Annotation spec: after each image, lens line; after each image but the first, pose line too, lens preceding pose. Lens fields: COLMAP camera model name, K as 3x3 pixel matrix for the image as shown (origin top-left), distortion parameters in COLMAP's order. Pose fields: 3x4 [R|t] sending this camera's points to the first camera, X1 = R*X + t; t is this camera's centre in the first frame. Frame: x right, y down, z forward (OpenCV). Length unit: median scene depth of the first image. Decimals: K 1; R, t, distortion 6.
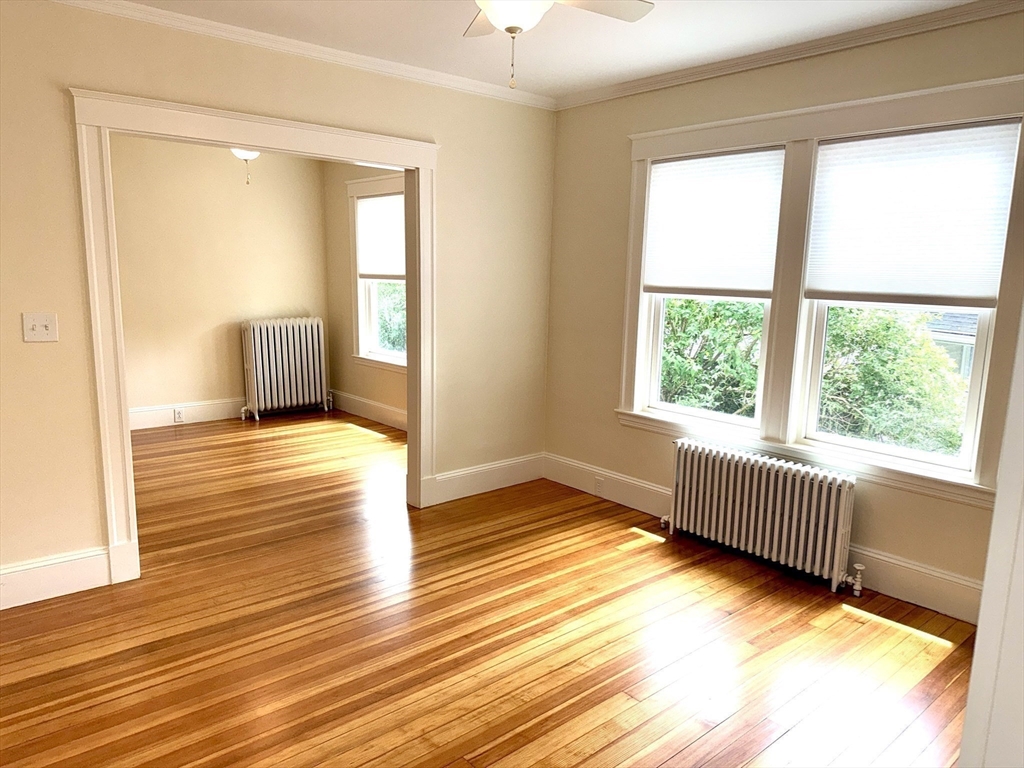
lens RADIAL K [[724.1, 0, 519.4], [0, 724.1, 386.2], [0, 0, 1]] dist [0.065454, -0.077959]
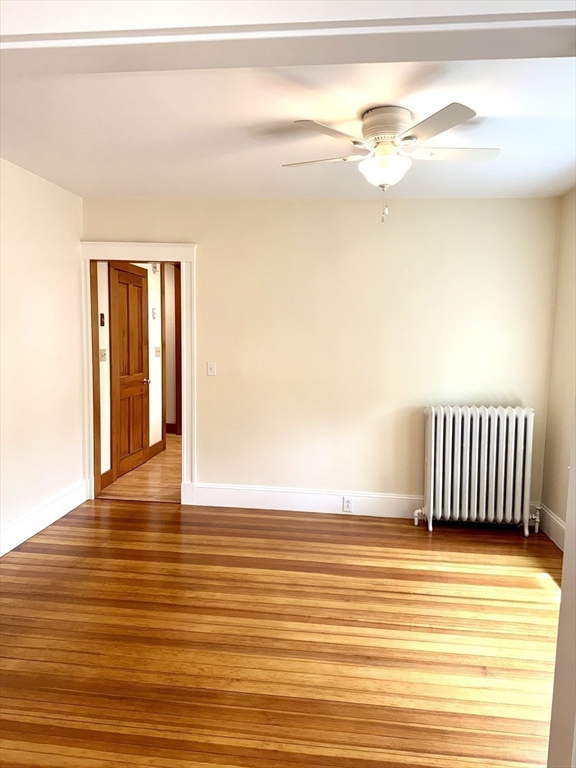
lens RADIAL K [[543.1, 0, 286.9], [0, 543.1, 381.3], [0, 0, 1]] dist [0.065454, -0.077959]
pose [[0.676602, 0.066813, -0.733311, -0.035583], [-0.129282, 0.991184, -0.028976, -0.077339], [0.724911, 0.114410, 0.679275, 0.457303]]
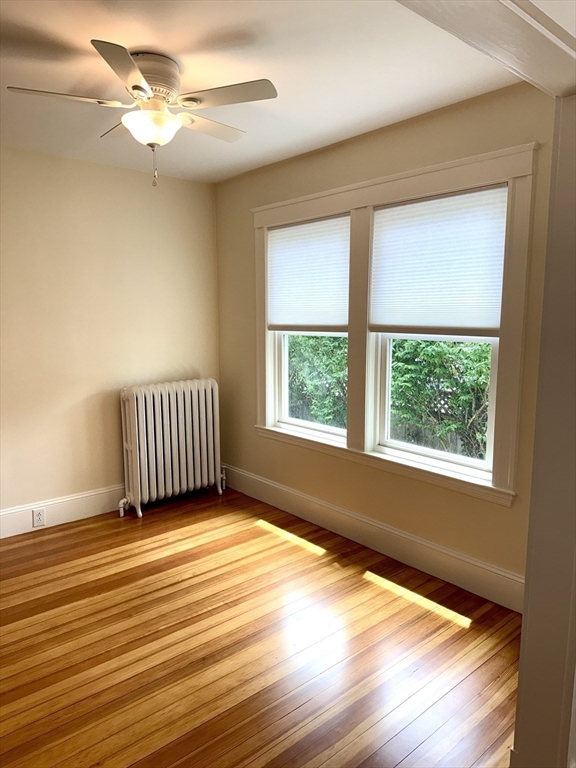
lens RADIAL K [[543.1, 0, 284.4], [0, 543.1, 372.4], [0, 0, 1]] dist [0.065454, -0.077959]
pose [[0.999752, -0.018181, -0.012899, -0.196337], [0.017455, 0.998371, -0.054325, -0.070626], [0.013865, 0.054086, 0.998440, 0.416840]]
